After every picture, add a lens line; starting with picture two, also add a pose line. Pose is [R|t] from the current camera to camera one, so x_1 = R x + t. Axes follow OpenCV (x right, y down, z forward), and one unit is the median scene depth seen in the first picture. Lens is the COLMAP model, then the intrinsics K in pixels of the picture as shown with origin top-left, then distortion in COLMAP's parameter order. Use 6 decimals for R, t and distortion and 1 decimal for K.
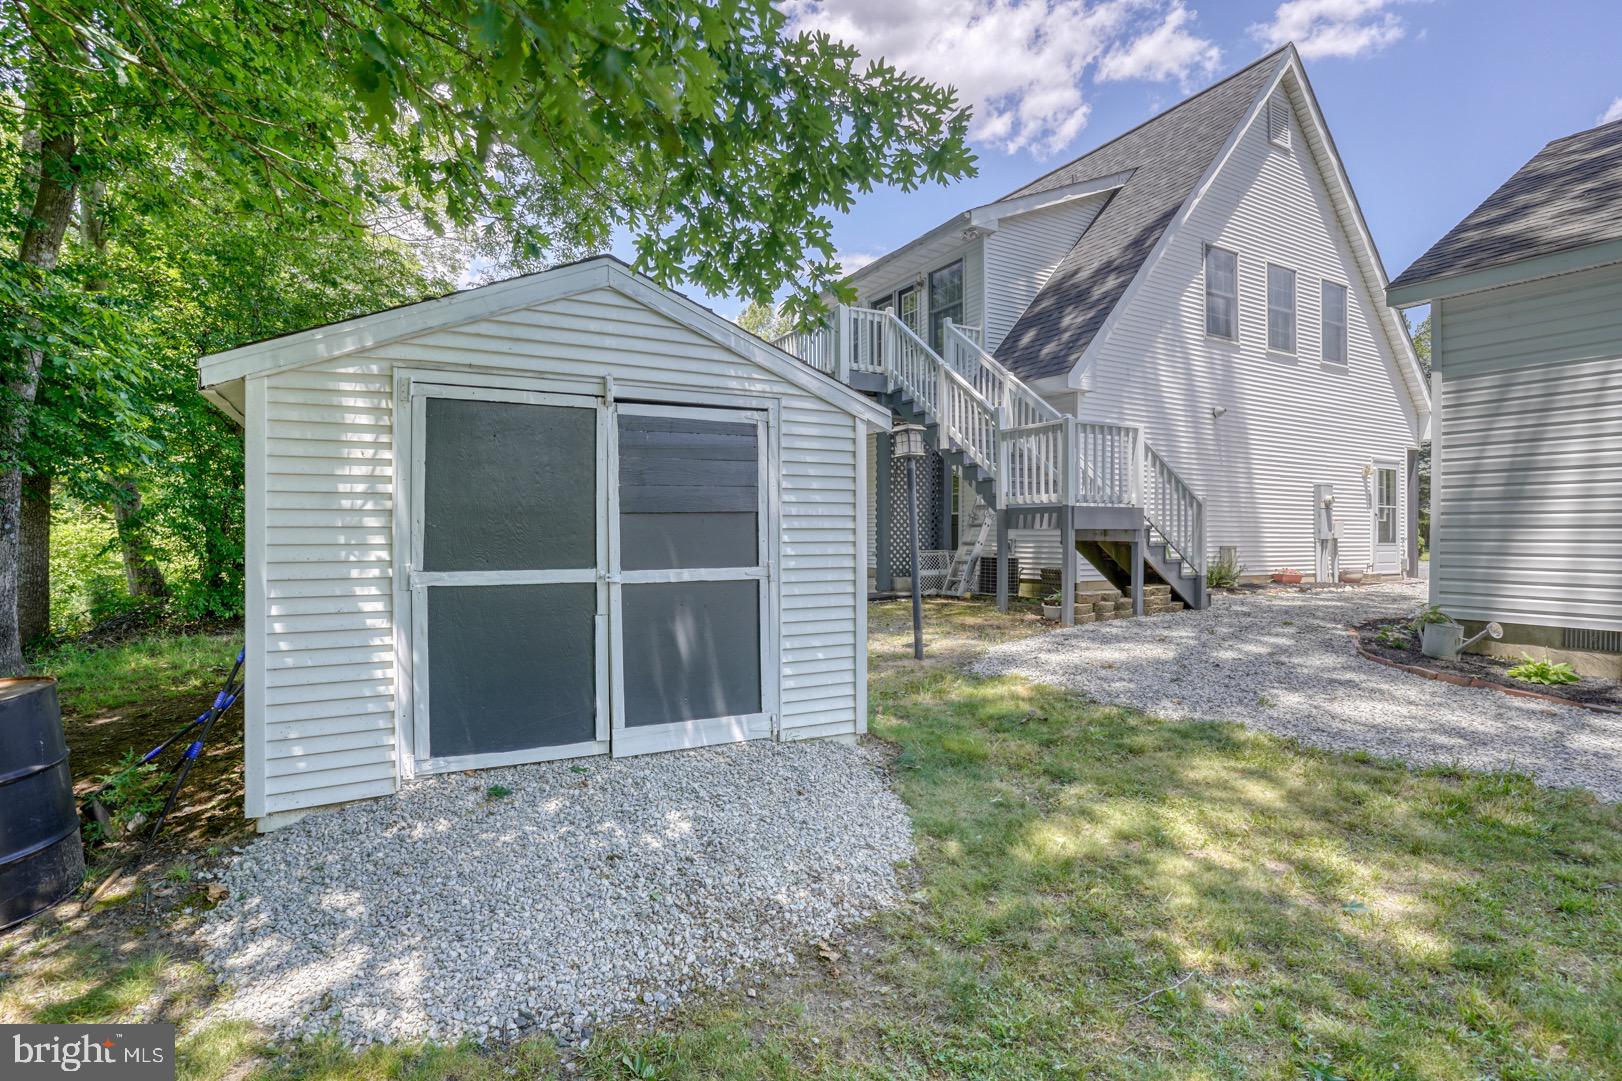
lens RADIAL K [[804.4, 0, 808.6], [0, 804.4, 535.3], [0, 0, 1]] dist [-0.039679, 0.000584]
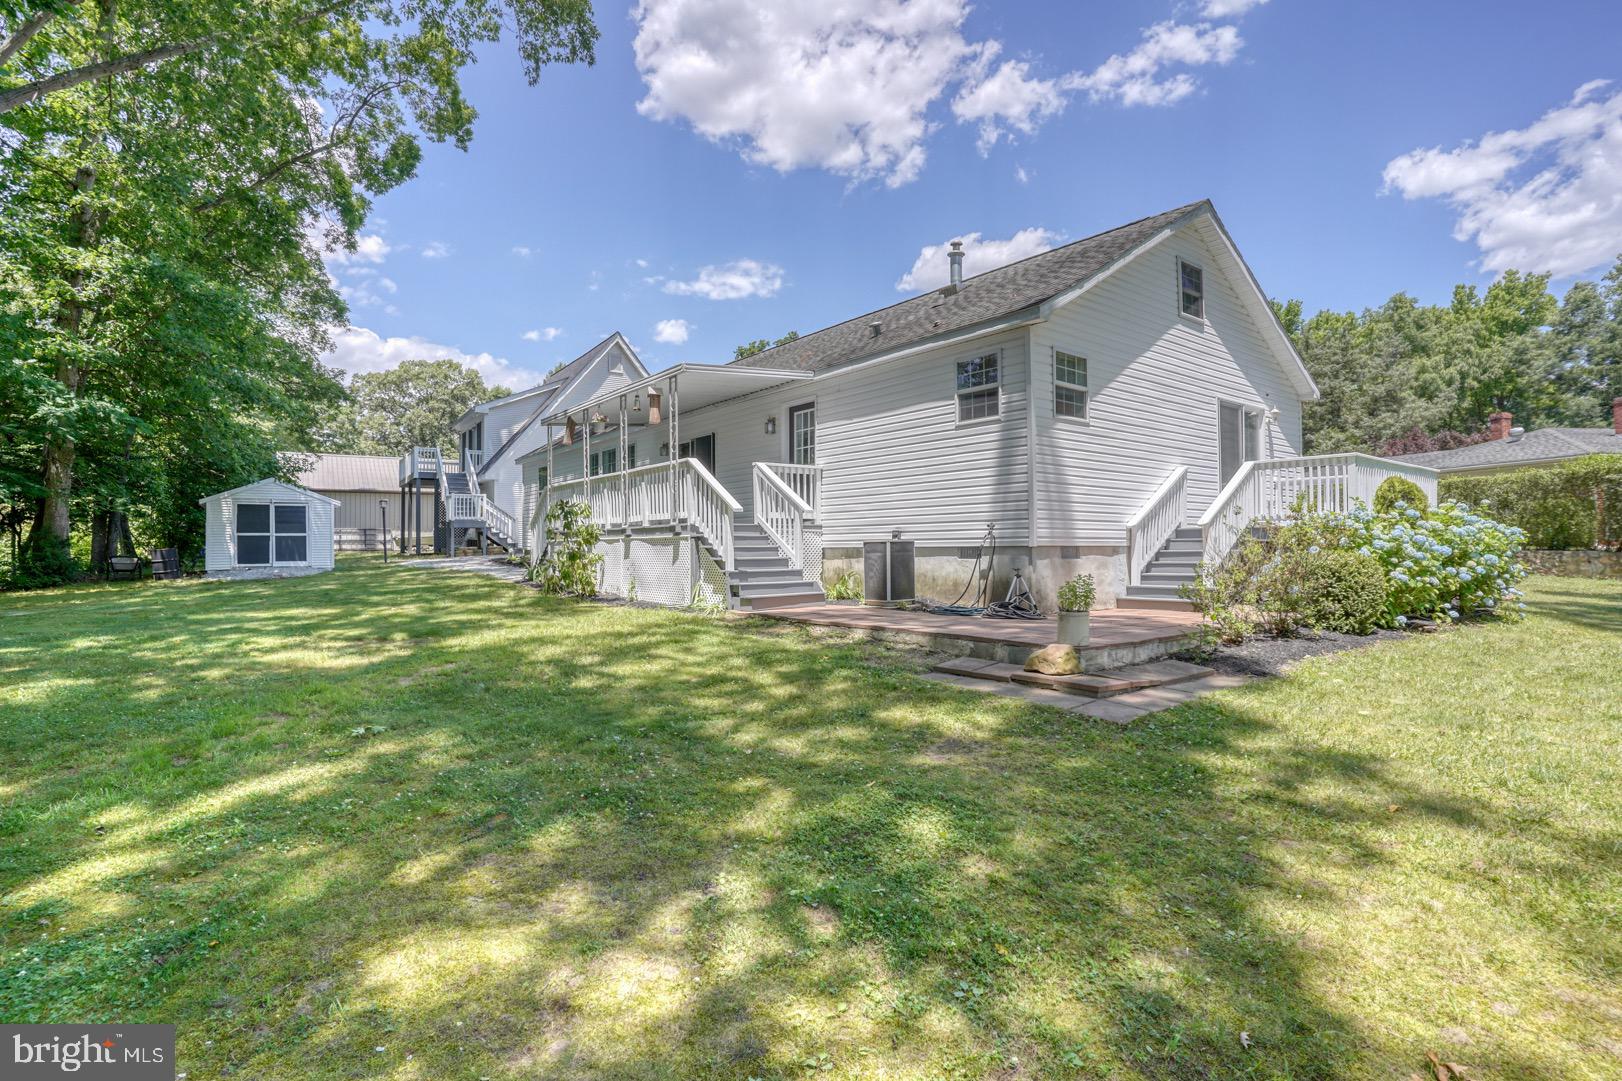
lens RADIAL K [[804.4, 0, 815.9], [0, 804.4, 542.4], [0, 0, 1]] dist [-0.039679, 0.000584]
pose [[0.985597, -0.004014, 0.169061, 2.143450], [0.004583, 0.999985, -0.002975, 0.119364], [-0.169046, 0.003706, 0.985601, -4.250569]]
